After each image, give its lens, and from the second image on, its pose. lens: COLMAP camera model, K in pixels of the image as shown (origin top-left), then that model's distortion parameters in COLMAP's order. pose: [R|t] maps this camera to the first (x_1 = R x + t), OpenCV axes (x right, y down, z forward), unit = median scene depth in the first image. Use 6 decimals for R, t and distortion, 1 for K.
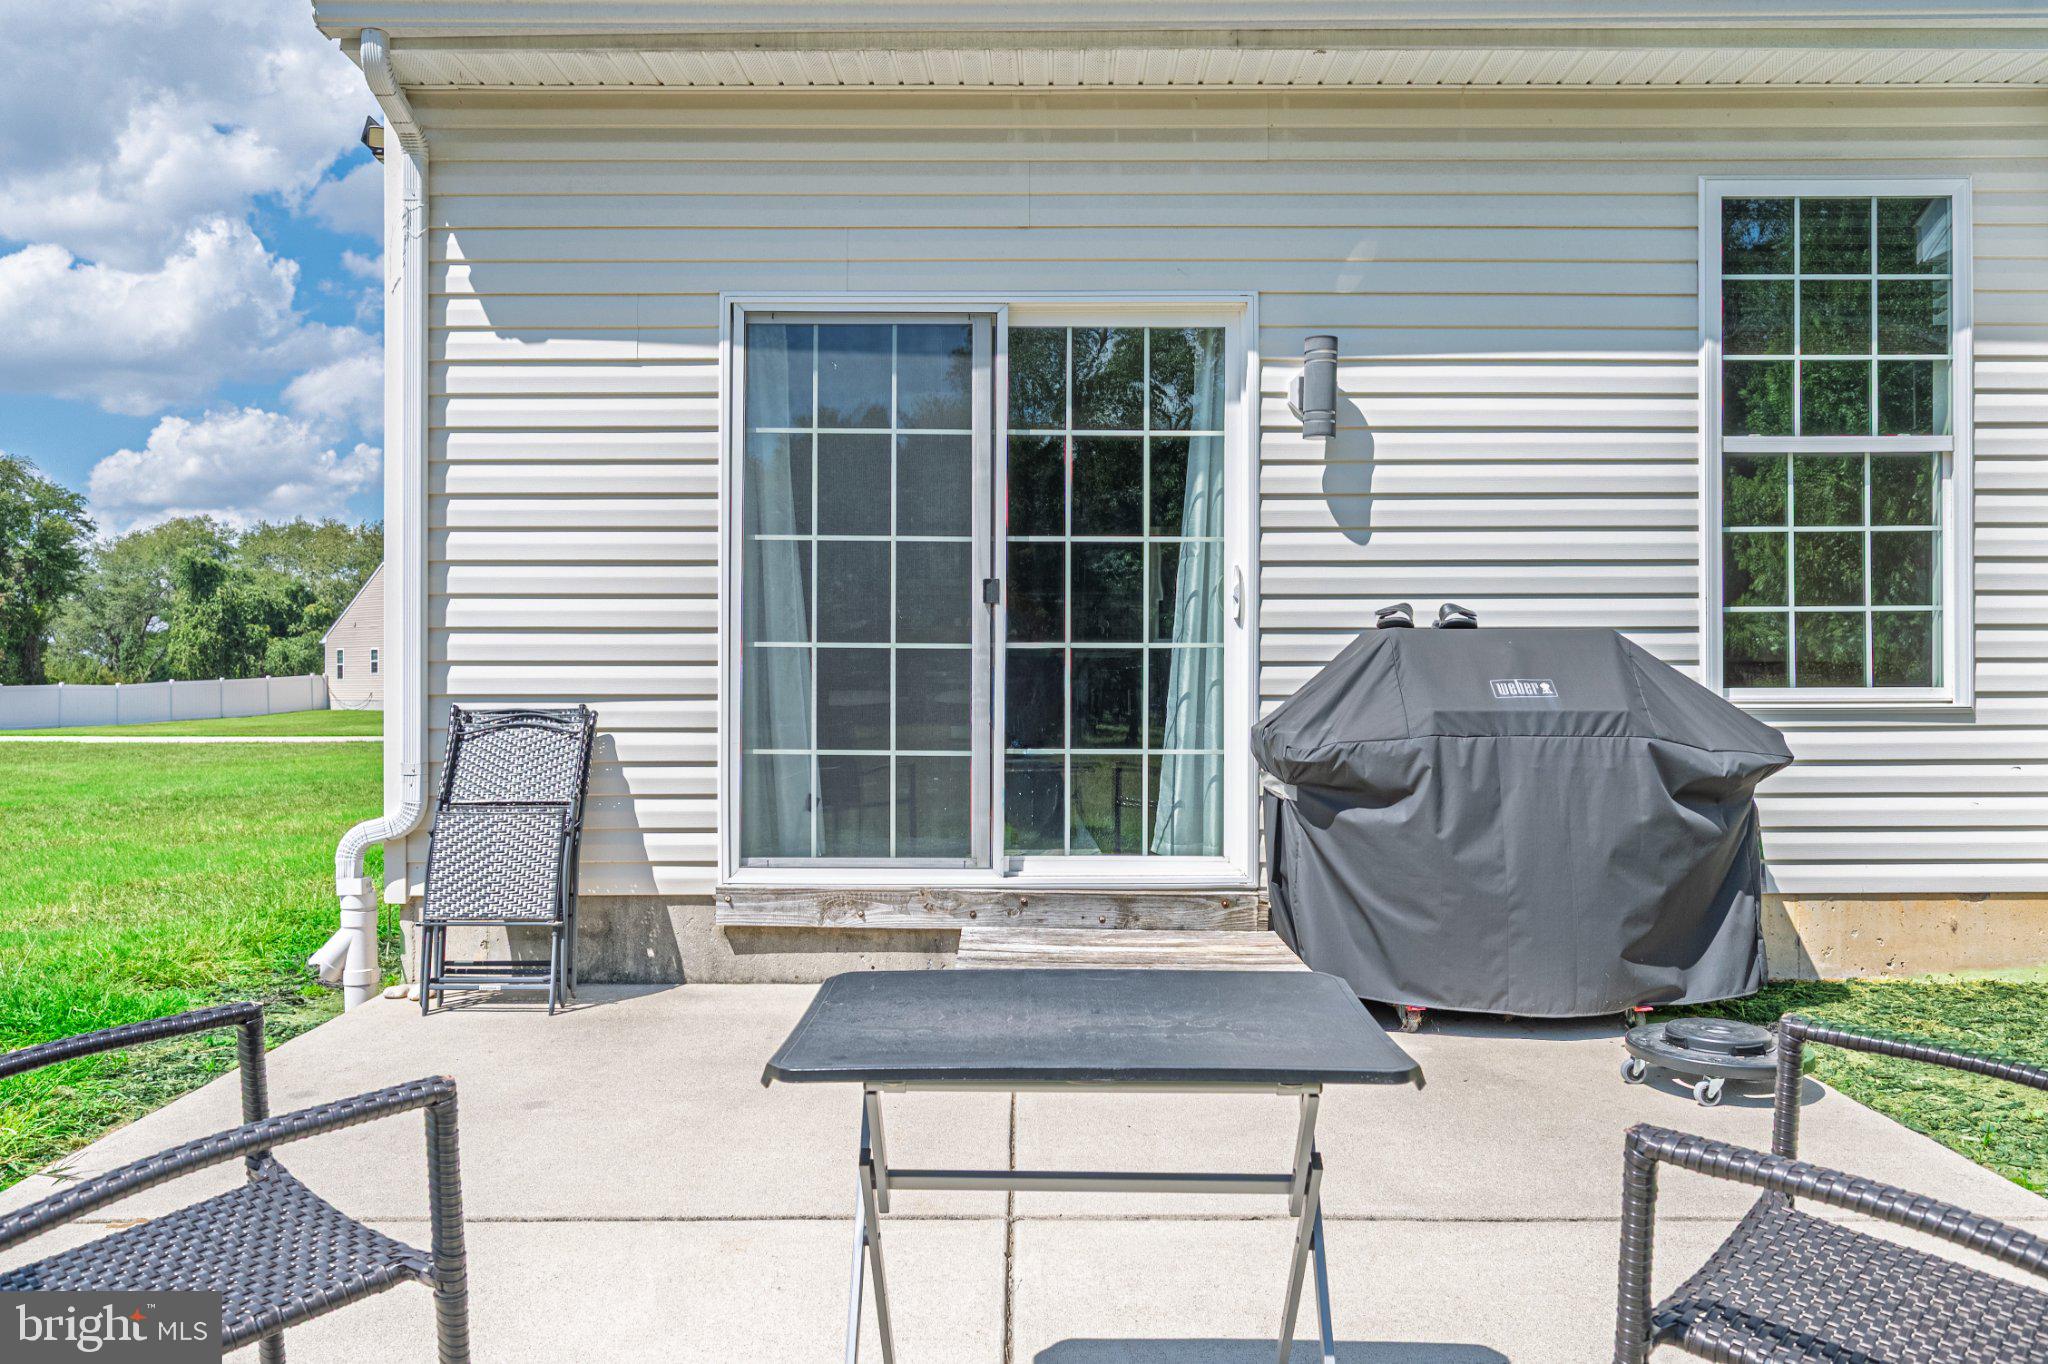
lens RADIAL K [[1426.7, 0, 1022.1], [0, 1426.7, 678.2], [0, 0, 1]] dist [-0.003220, -0.000364]
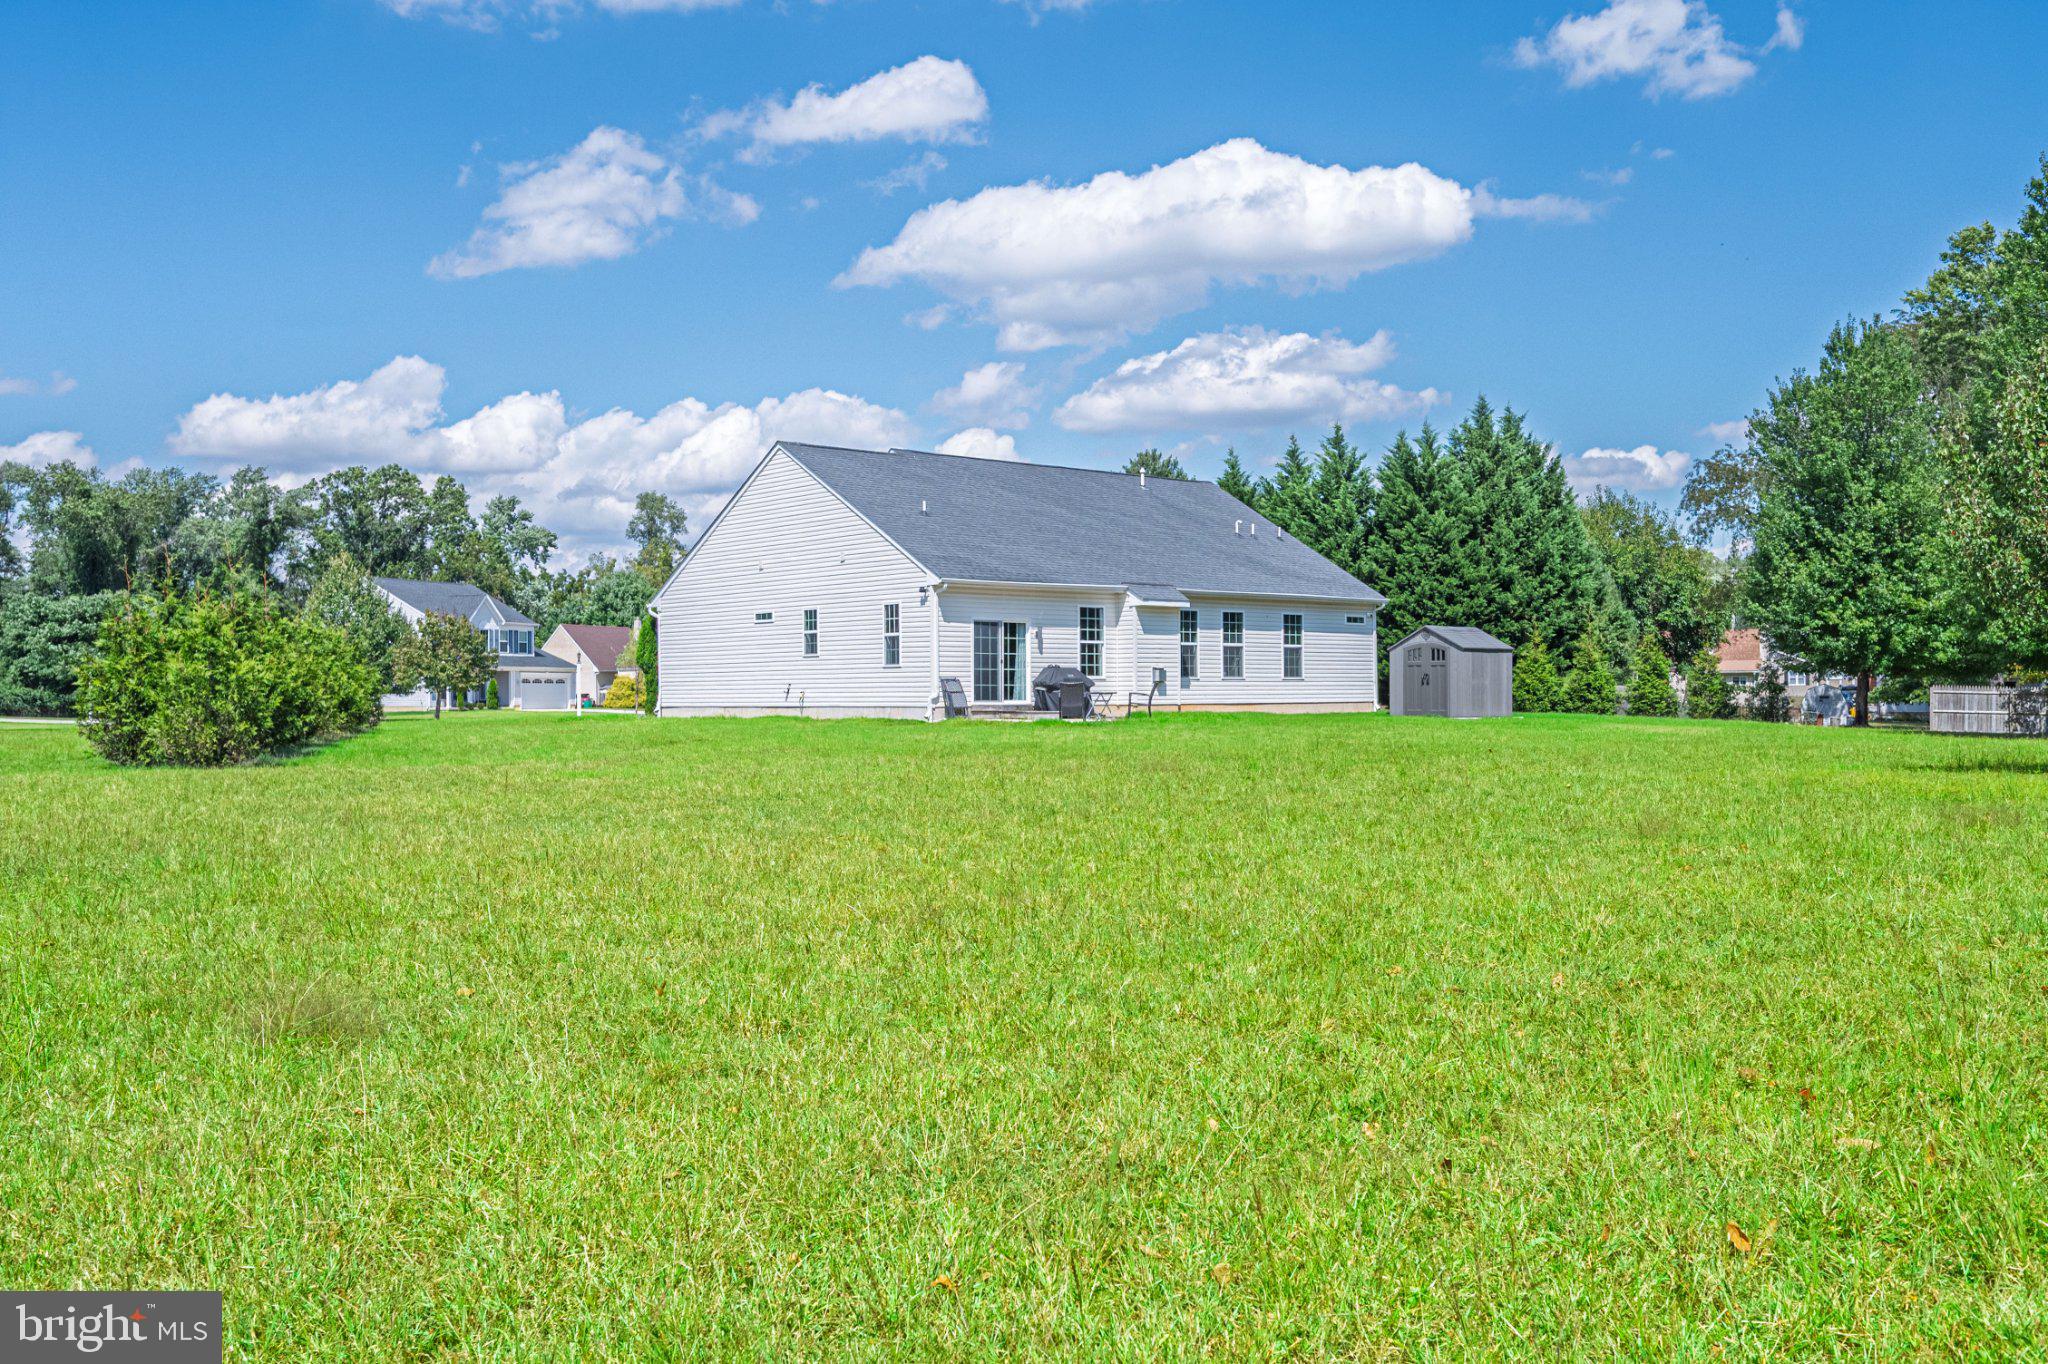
lens RADIAL K [[1803.2, 0, 1023.7], [0, 1803.2, 678.7], [0, 0, 1]] dist [-0.001977, 0.006393]
pose [[0.753303, 0.001498, 0.657672, -5.581516], [0.004893, 0.999957, -0.007883, 0.089170], [-0.657655, 0.009156, 0.753263, -5.532546]]
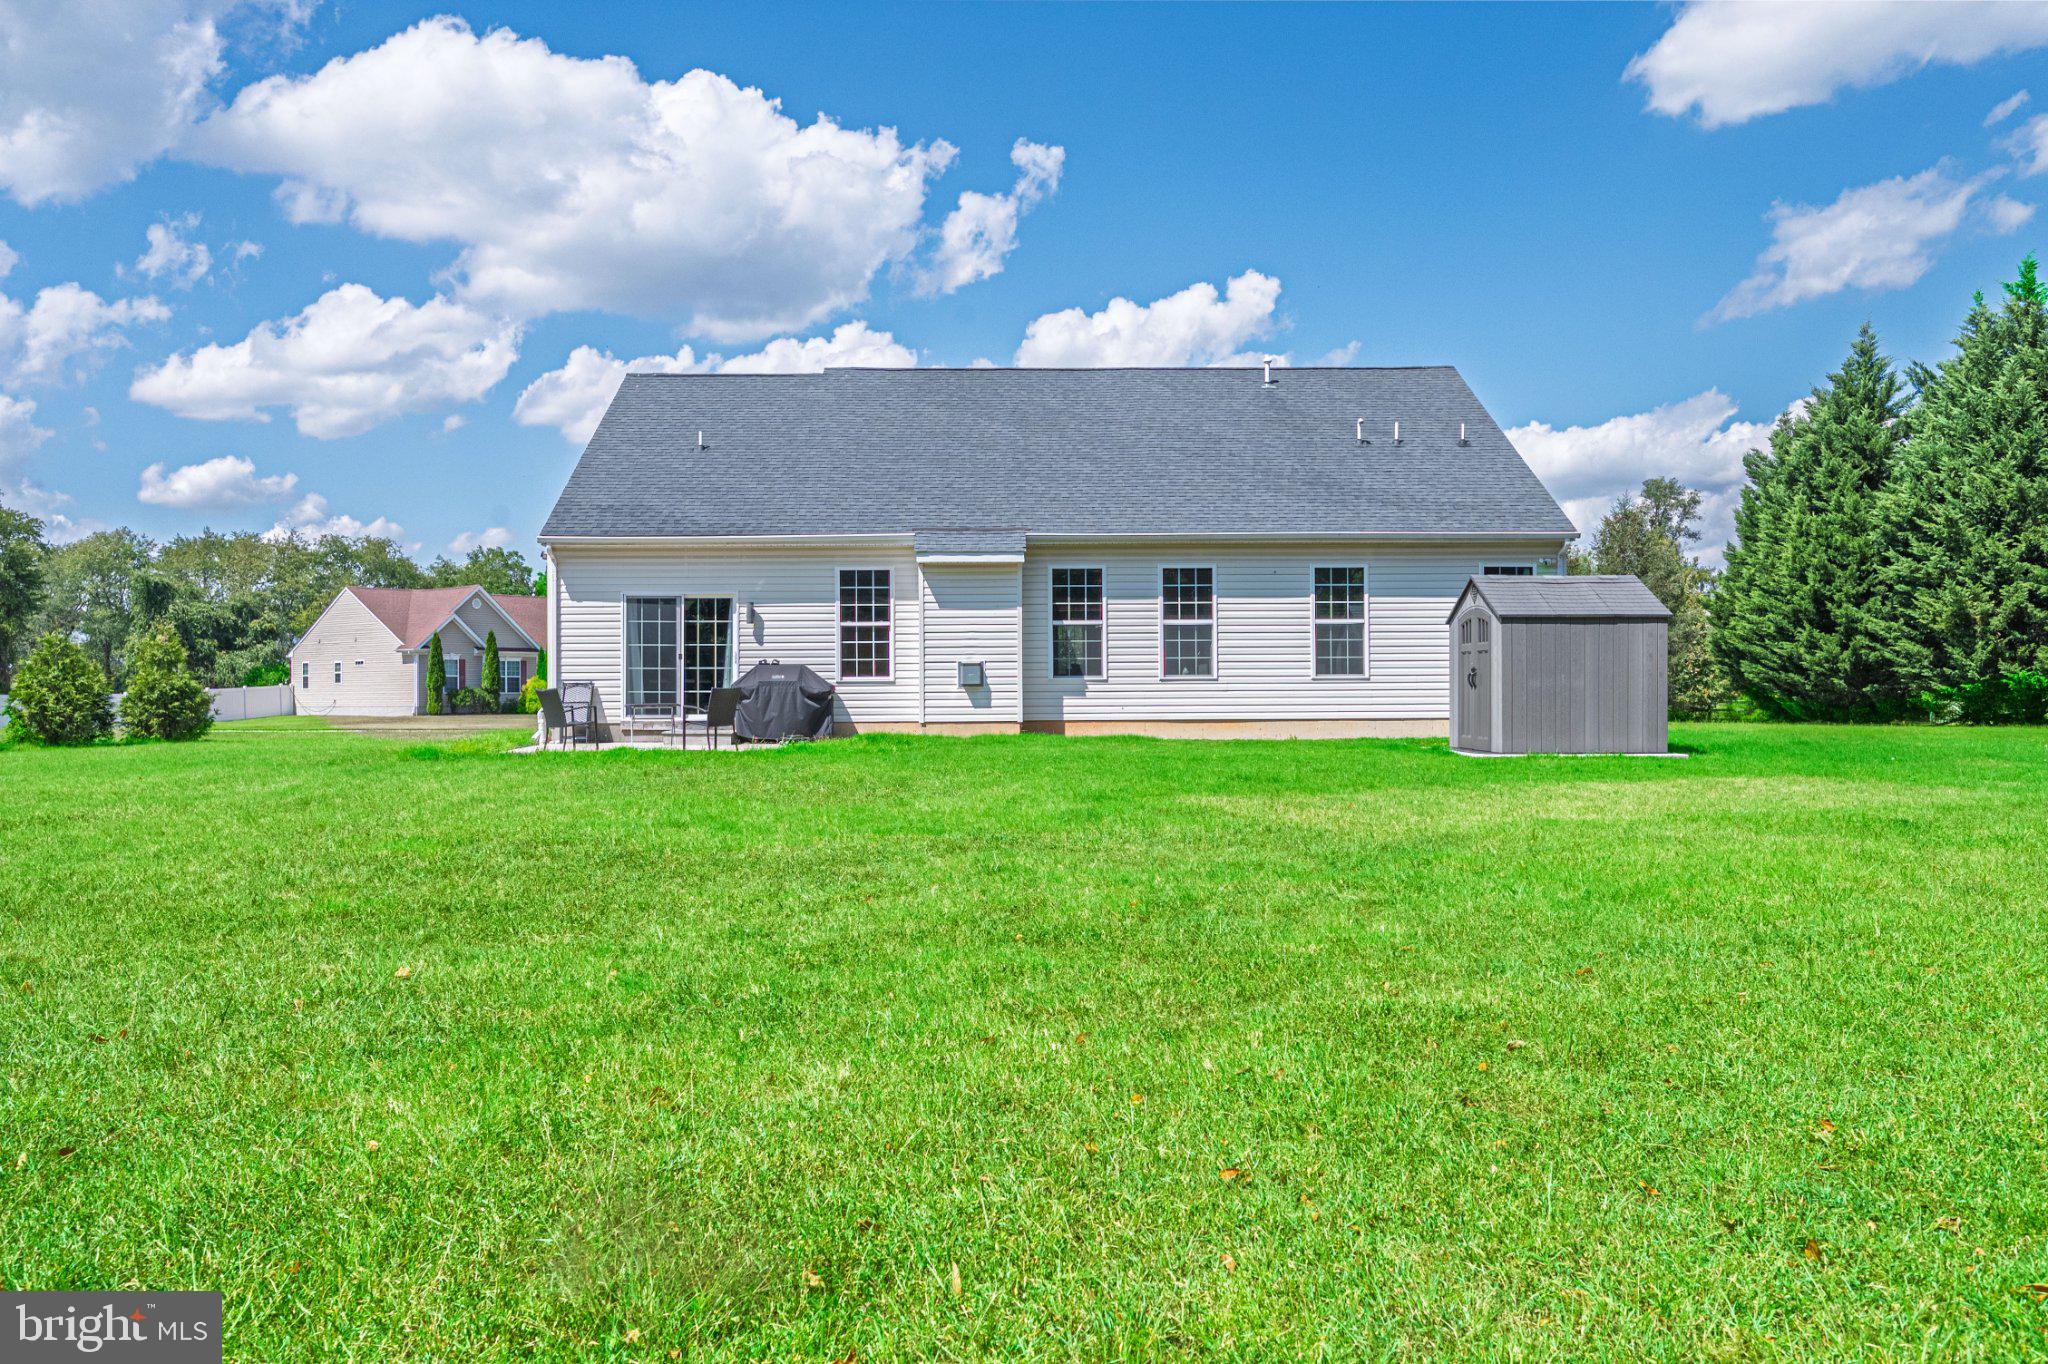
lens RADIAL K [[1636.3, 0, 1024.3], [0, 1636.3, 682.8], [0, 0, 1]] dist [-0.002155, -0.006797]
pose [[0.999813, -0.004439, 0.018841, 0.978559], [0.004513, 0.999982, -0.003892, 0.048514], [-0.018824, 0.003976, 0.999815, -4.257707]]
